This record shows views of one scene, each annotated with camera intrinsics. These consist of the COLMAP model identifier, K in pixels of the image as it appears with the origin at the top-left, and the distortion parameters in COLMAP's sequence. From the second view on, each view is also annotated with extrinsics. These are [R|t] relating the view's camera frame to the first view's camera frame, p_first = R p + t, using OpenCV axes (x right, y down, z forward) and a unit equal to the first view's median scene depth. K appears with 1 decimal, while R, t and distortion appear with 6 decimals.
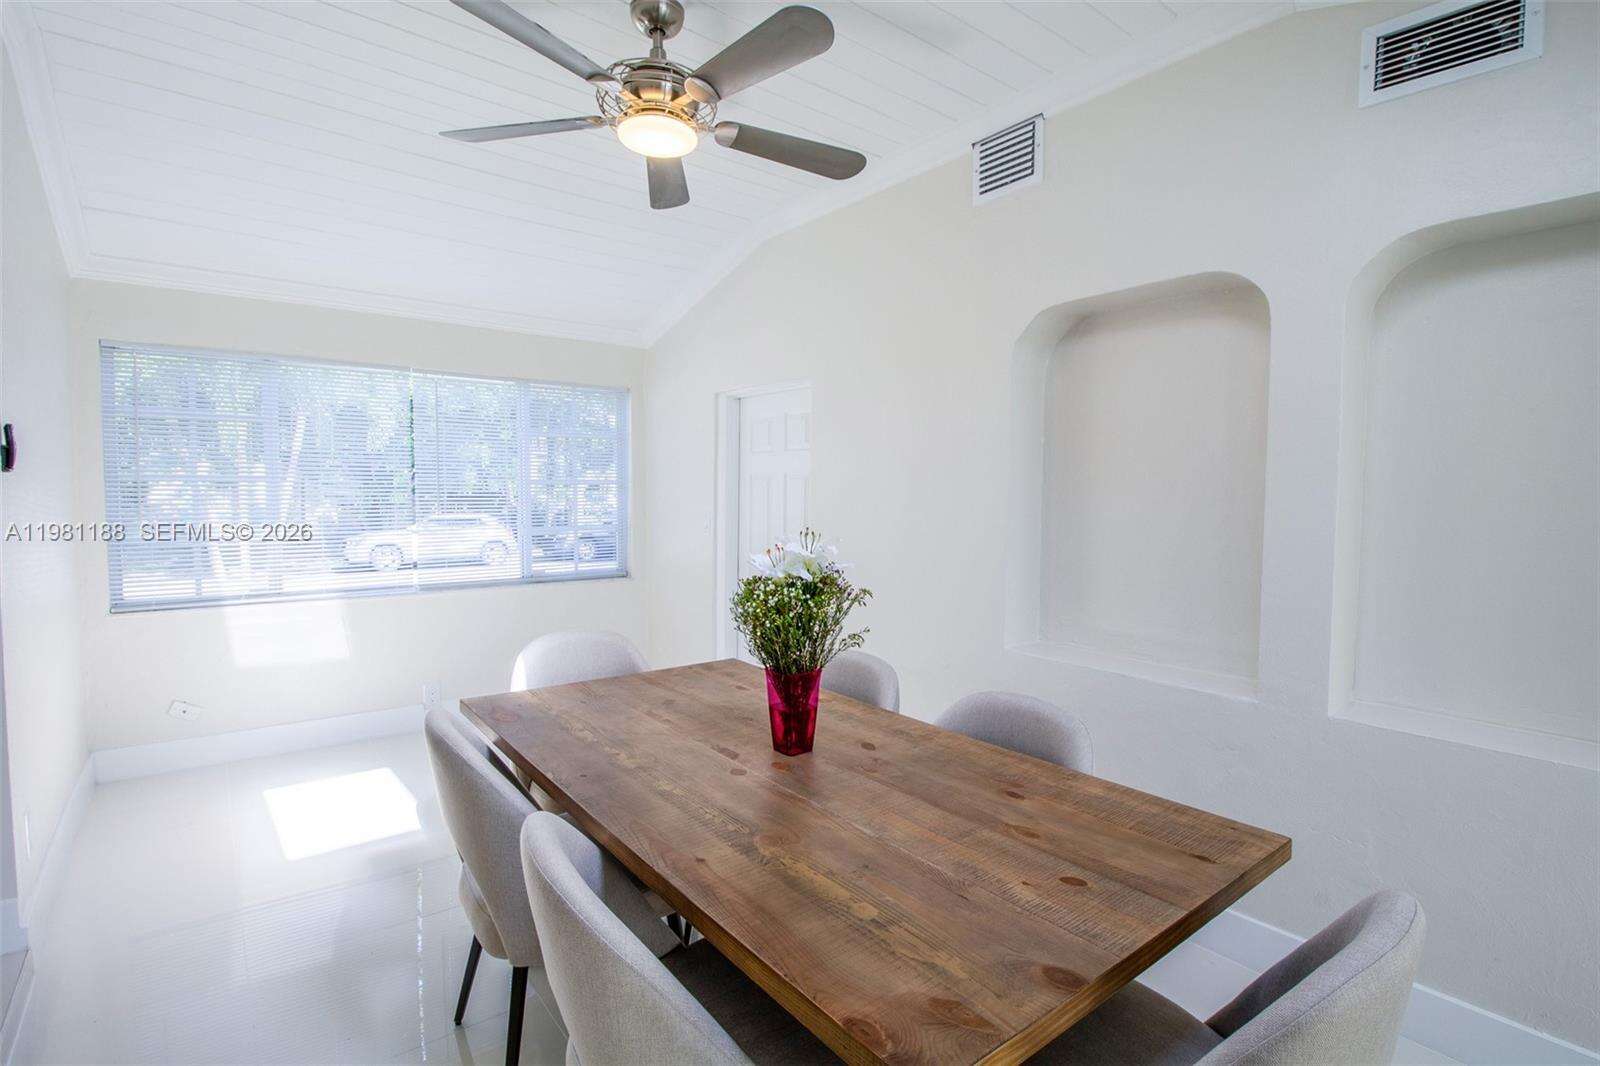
lens RADIAL K [[773.3, 0, 800.0], [0, 773.3, 533.0], [0, 0, 1]] dist [-0.000409, -0.000114]
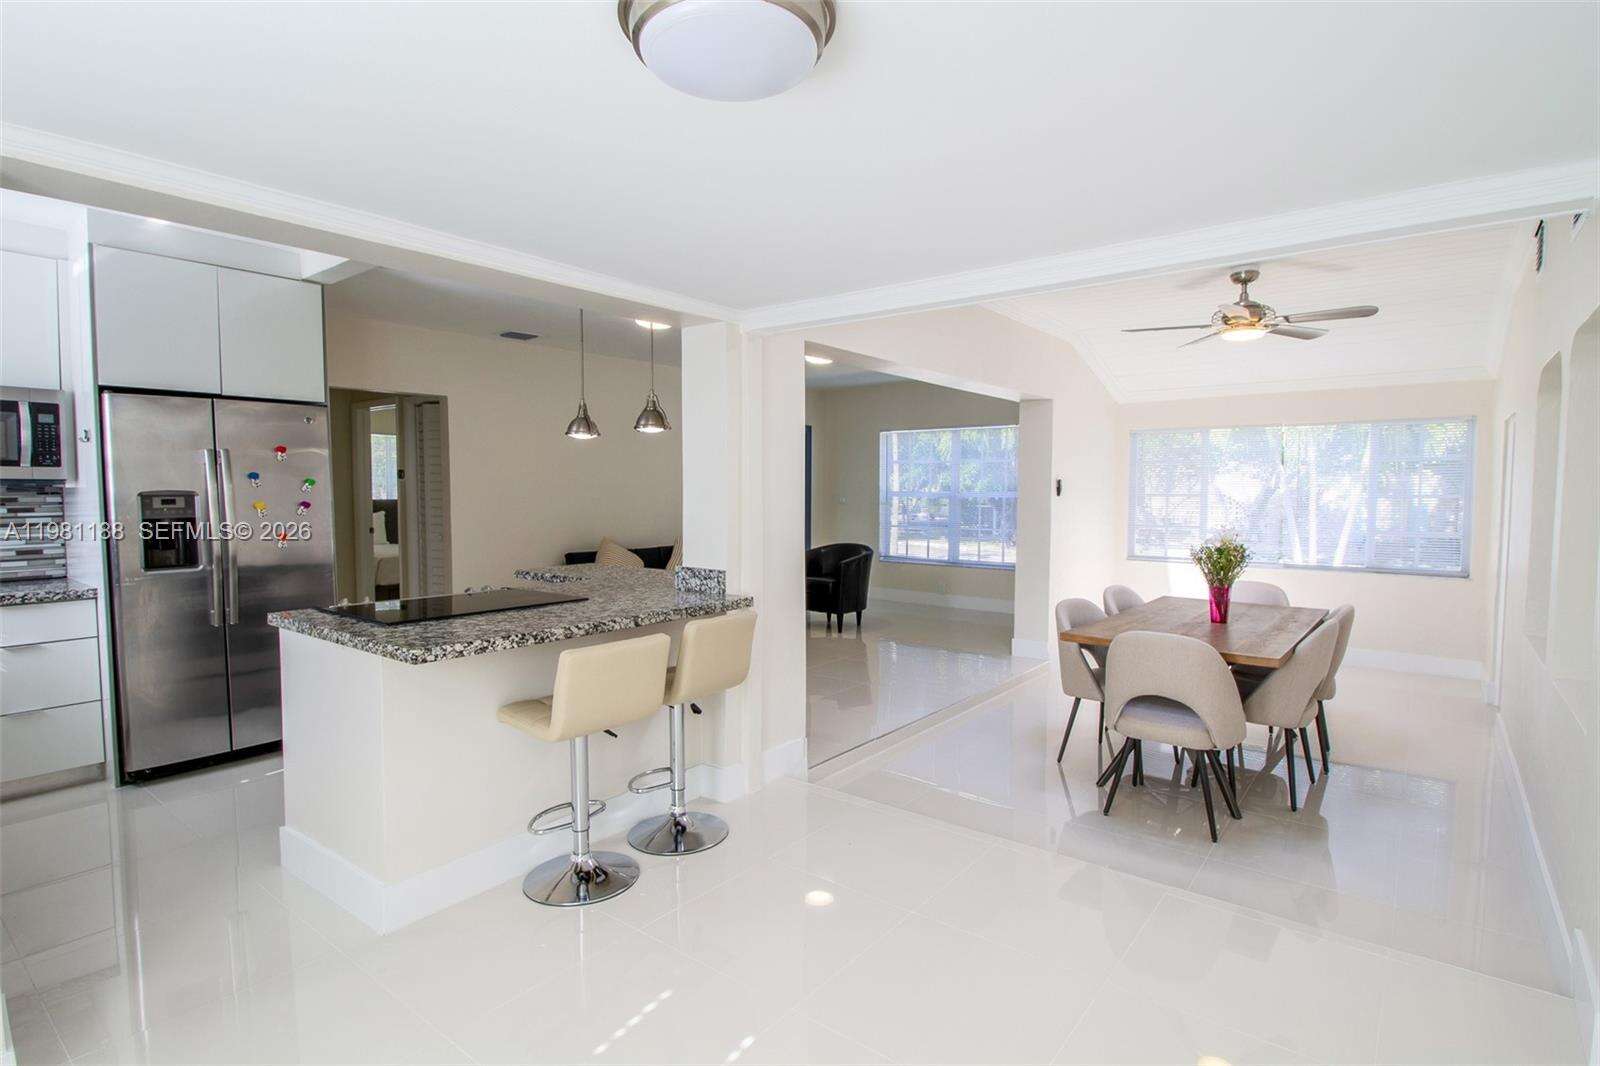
lens RADIAL K [[792.0, 0, 800.0], [0, 792.0, 533.0], [0, 0, 1]] dist [0.001874, 0.000359]
pose [[0.225877, 0.054264, -0.972643, 1.002009], [-0.050876, 0.997742, 0.043849, -0.017795], [0.972826, 0.039580, 0.228128, -0.368087]]
